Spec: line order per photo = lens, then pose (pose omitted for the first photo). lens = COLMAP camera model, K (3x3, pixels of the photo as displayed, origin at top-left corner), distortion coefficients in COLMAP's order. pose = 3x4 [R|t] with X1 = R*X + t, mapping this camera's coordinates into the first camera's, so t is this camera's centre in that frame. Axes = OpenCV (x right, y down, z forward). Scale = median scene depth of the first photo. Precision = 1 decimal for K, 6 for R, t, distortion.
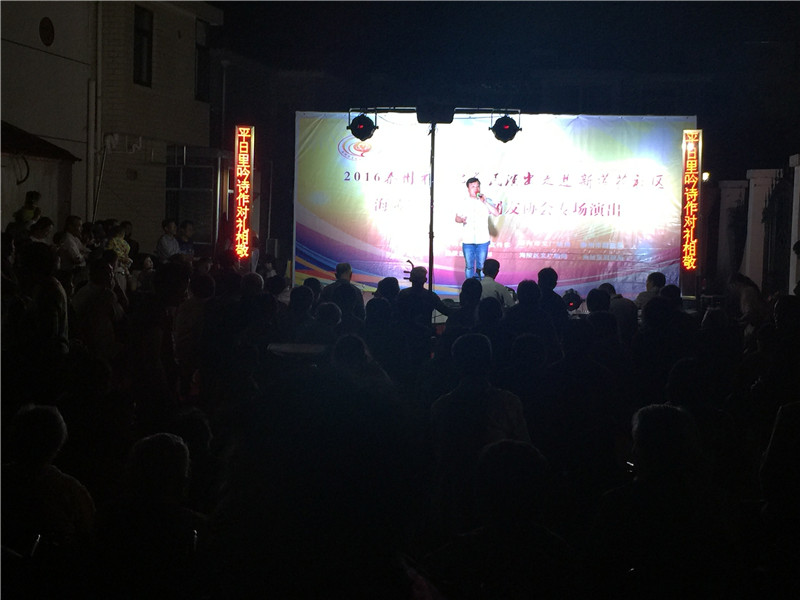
lens RADIAL K [[1157.3, 0, 396.6], [0, 1157.3, 298.6], [0, 0, 1]] dist [0.064549, 0.000000]
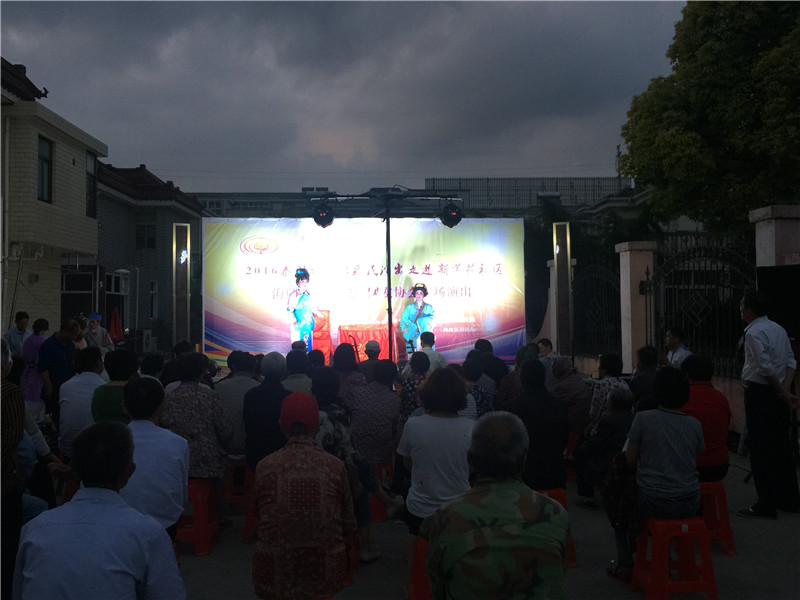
lens RADIAL K [[797.8, 0, 397.9], [0, 797.8, 296.6], [0, 0, 1]] dist [0.049249, 0.000000]
pose [[0.967782, -0.030588, 0.249924, -0.102130], [0.052472, 0.995302, -0.081374, -0.003805], [-0.246260, 0.091866, 0.964840, 0.172192]]
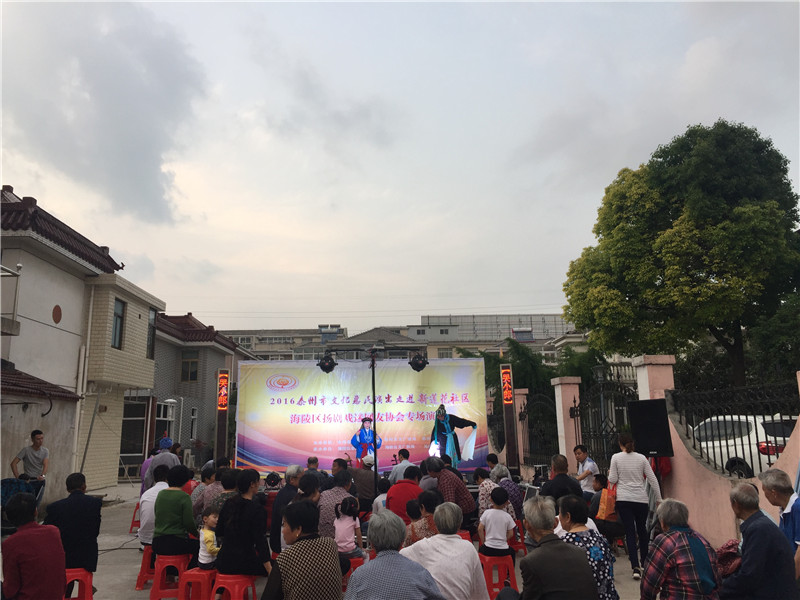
lens RADIAL K [[680.8, 0, 397.7], [0, 680.8, 292.5], [0, 0, 1]] dist [0.052878, -0.040897]
pose [[0.968670, 0.002887, 0.248335, -0.109400], [0.063152, 0.964202, -0.257541, -0.000354], [-0.240189, 0.265155, 0.933811, 0.070586]]
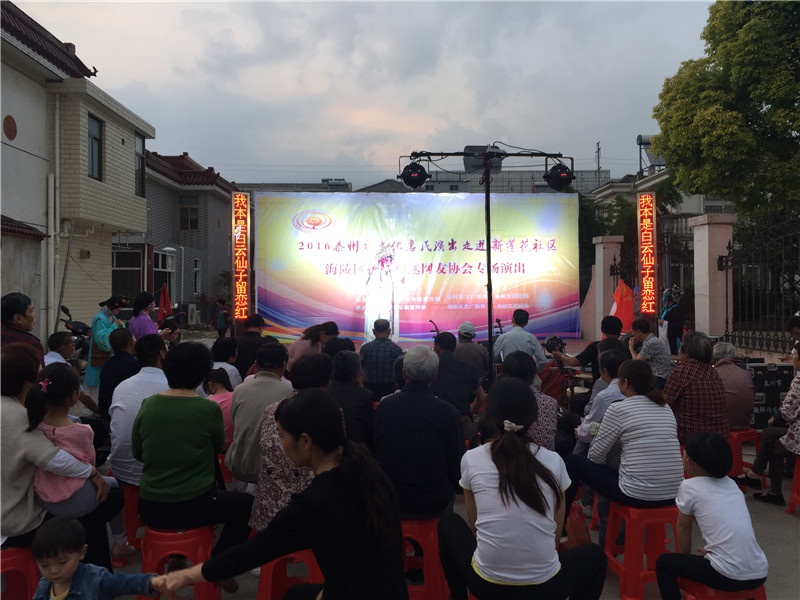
lens RADIAL K [[680.8, 0, 399.5], [0, 680.8, 293.6], [0, 0, 1]] dist [0.052878, -0.040897]
pose [[0.967943, -0.035704, 0.248621, -0.122240], [0.050603, 0.997269, -0.053793, -0.015274], [-0.246021, 0.064650, 0.967106, 0.314105]]
